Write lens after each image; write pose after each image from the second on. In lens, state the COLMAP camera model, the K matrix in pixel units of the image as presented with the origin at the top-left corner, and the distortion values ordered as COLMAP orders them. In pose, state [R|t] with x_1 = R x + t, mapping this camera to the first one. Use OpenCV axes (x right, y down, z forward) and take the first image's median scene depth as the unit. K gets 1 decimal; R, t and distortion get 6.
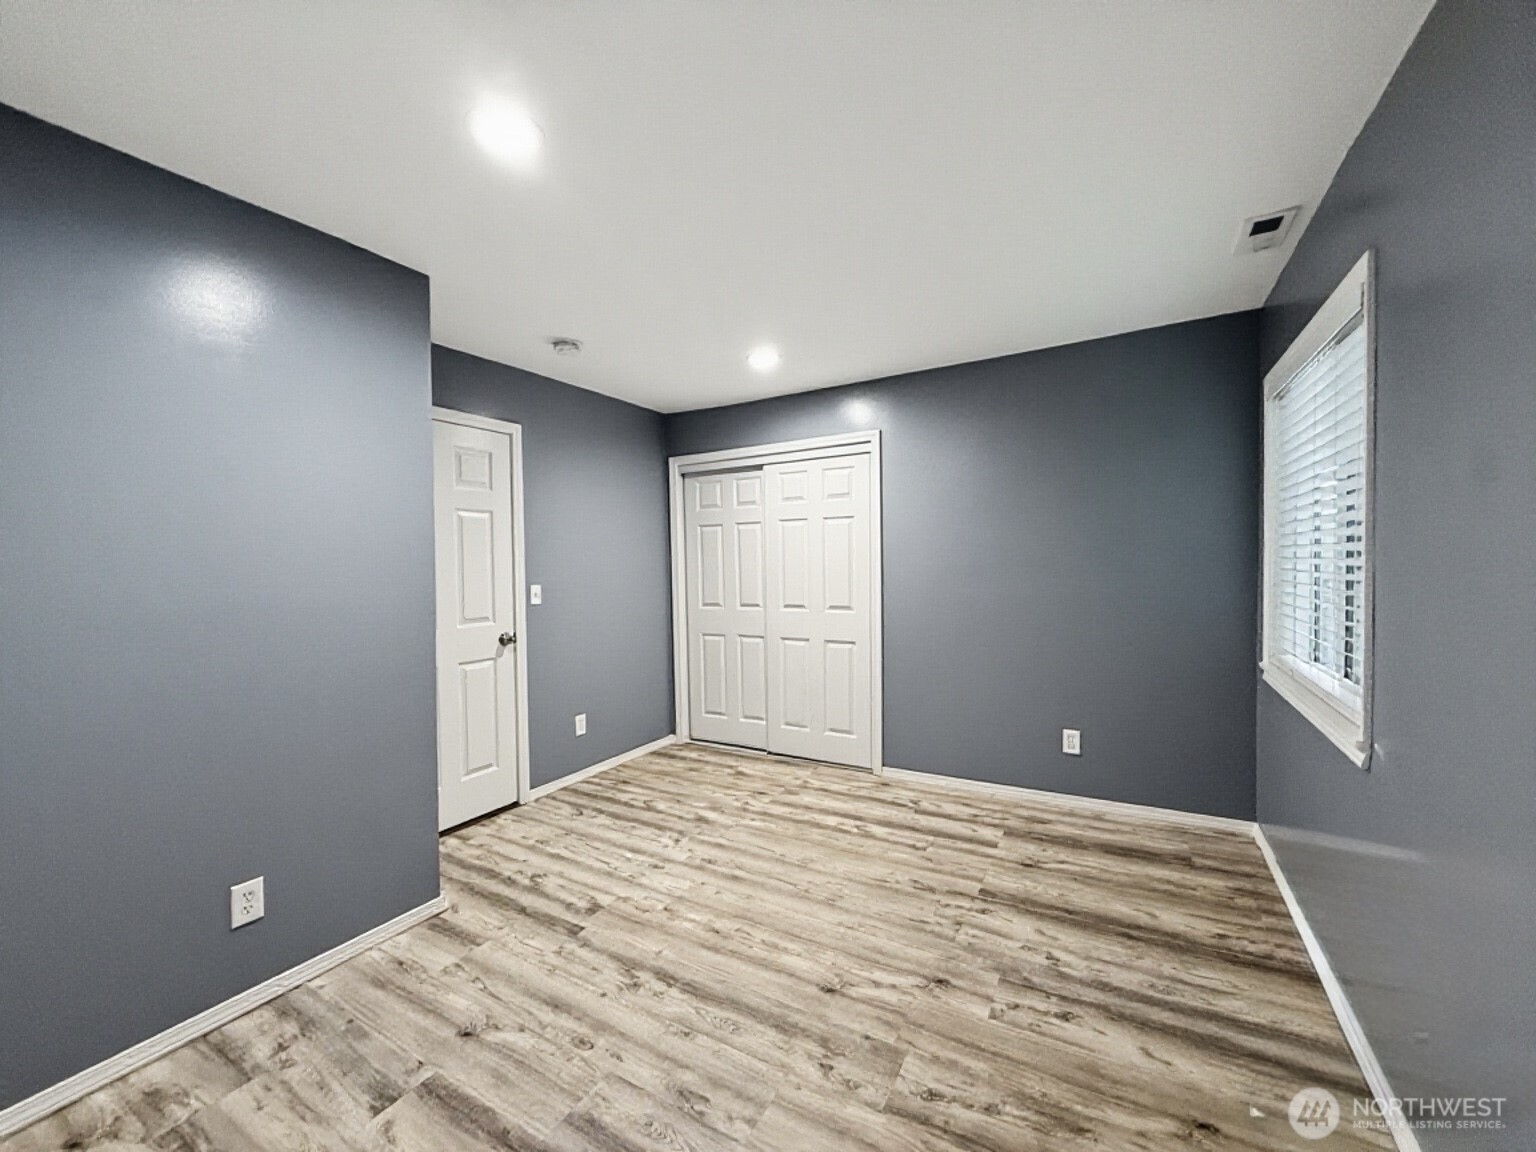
lens RADIAL K [[611.2, 0, 765.0], [0, 611.2, 577.2], [0, 0, 1]] dist [0.000039, -0.000066]
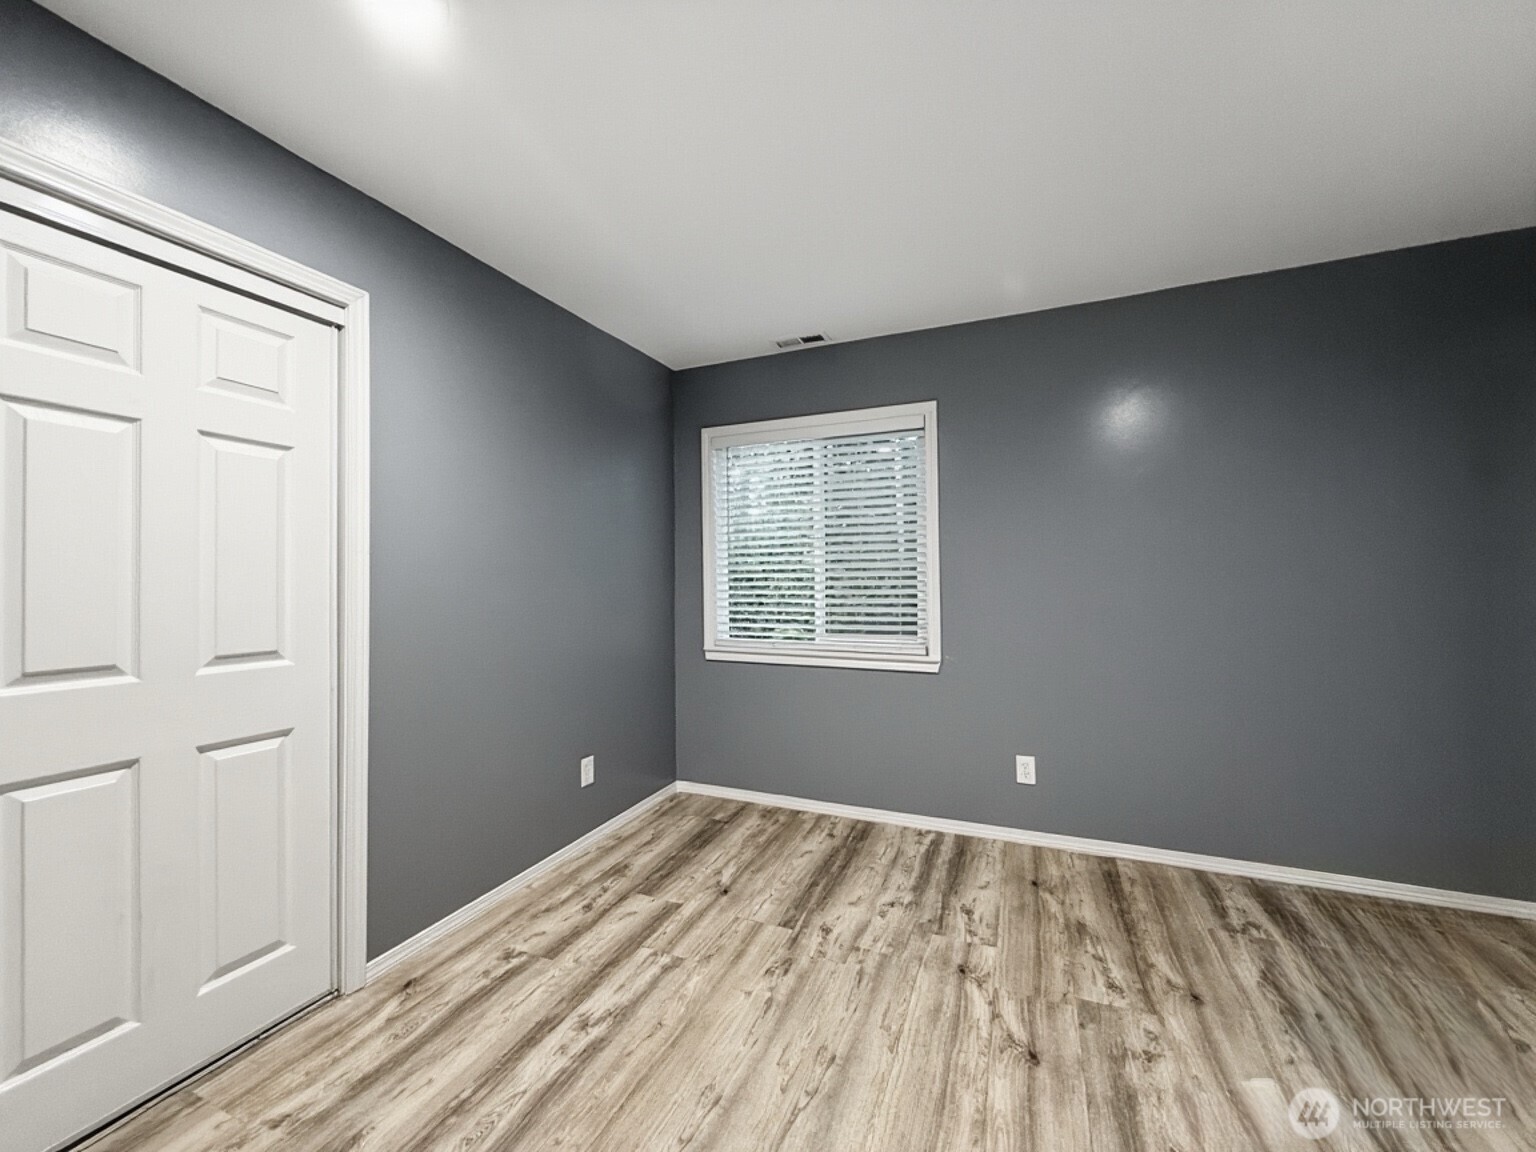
lens RADIAL K [[611.2, 0, 765.0], [0, 611.2, 577.2], [0, 0, 1]] dist [0.000039, -0.000066]
pose [[-0.119616, 0.027303, 0.992445, -0.510041], [0.035455, 0.999102, -0.023213, 0.027016], [-0.992187, 0.032410, -0.120476, 1.067995]]
